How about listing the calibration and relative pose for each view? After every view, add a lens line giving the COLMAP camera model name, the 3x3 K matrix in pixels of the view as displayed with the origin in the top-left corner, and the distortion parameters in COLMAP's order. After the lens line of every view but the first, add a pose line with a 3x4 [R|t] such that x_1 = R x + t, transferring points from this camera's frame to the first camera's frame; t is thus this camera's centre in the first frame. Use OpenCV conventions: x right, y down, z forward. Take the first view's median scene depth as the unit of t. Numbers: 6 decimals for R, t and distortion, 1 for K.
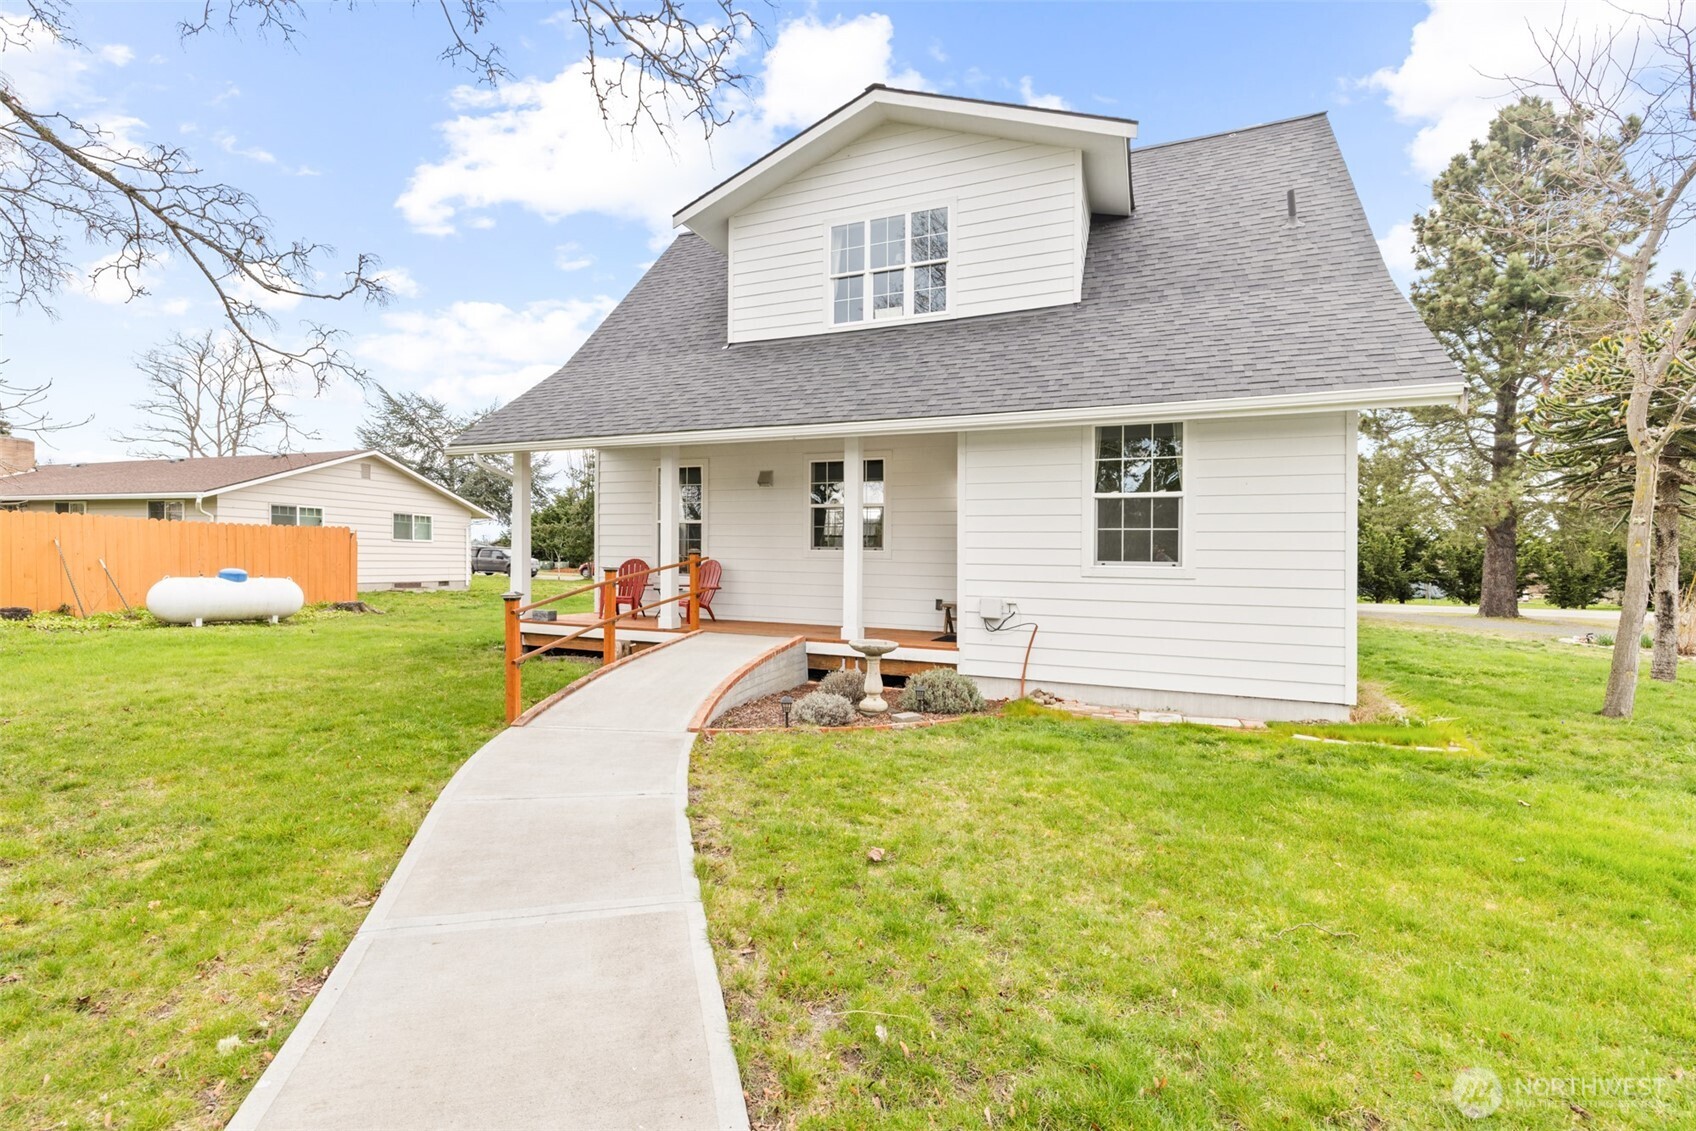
lens RADIAL K [[732.0, 0, 839.5], [0, 732.0, 563.5], [0, 0, 1]] dist [0.001785, 0.000034]
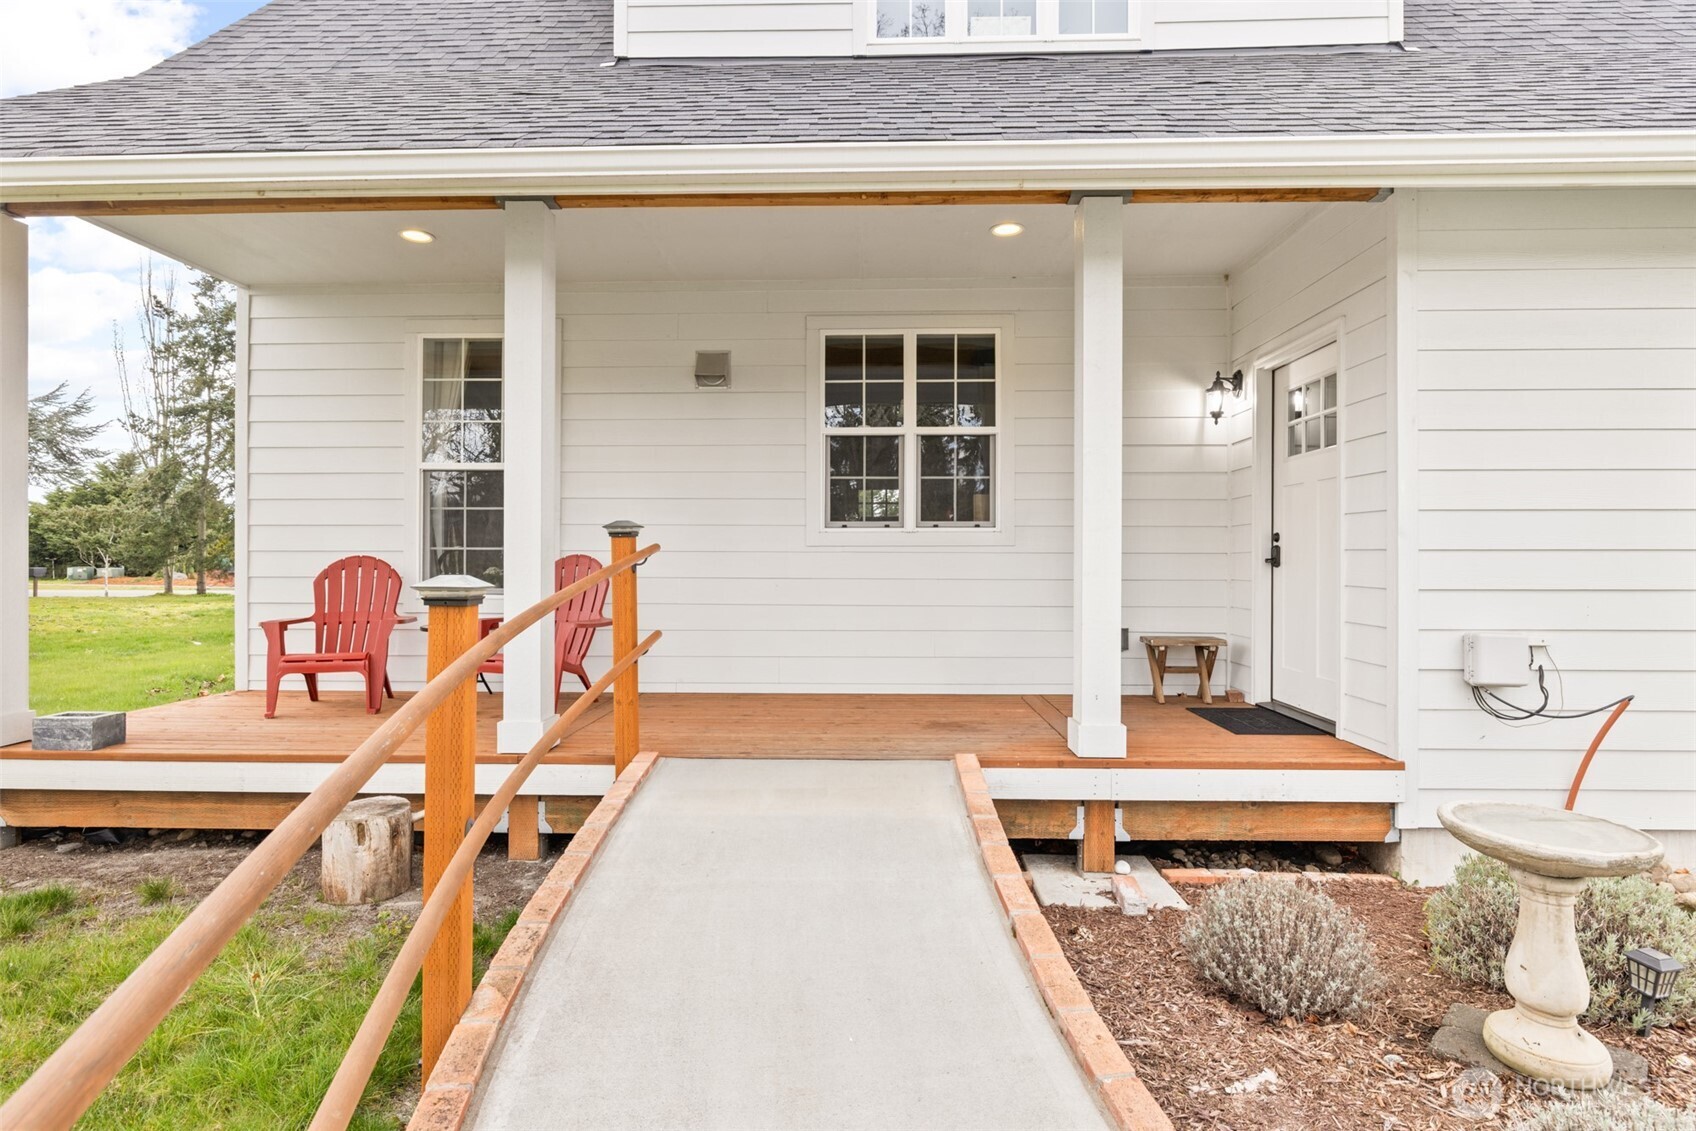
lens RADIAL K [[842.0, 0, 856.2], [0, 842.0, 538.7], [0, 0, 1]] dist [0.000372, -0.000510]
pose [[0.934323, -0.008800, 0.356319, -0.101860], [0.017509, 0.999621, -0.021223, -0.000587], [-0.355998, 0.026068, 0.934123, 0.250974]]
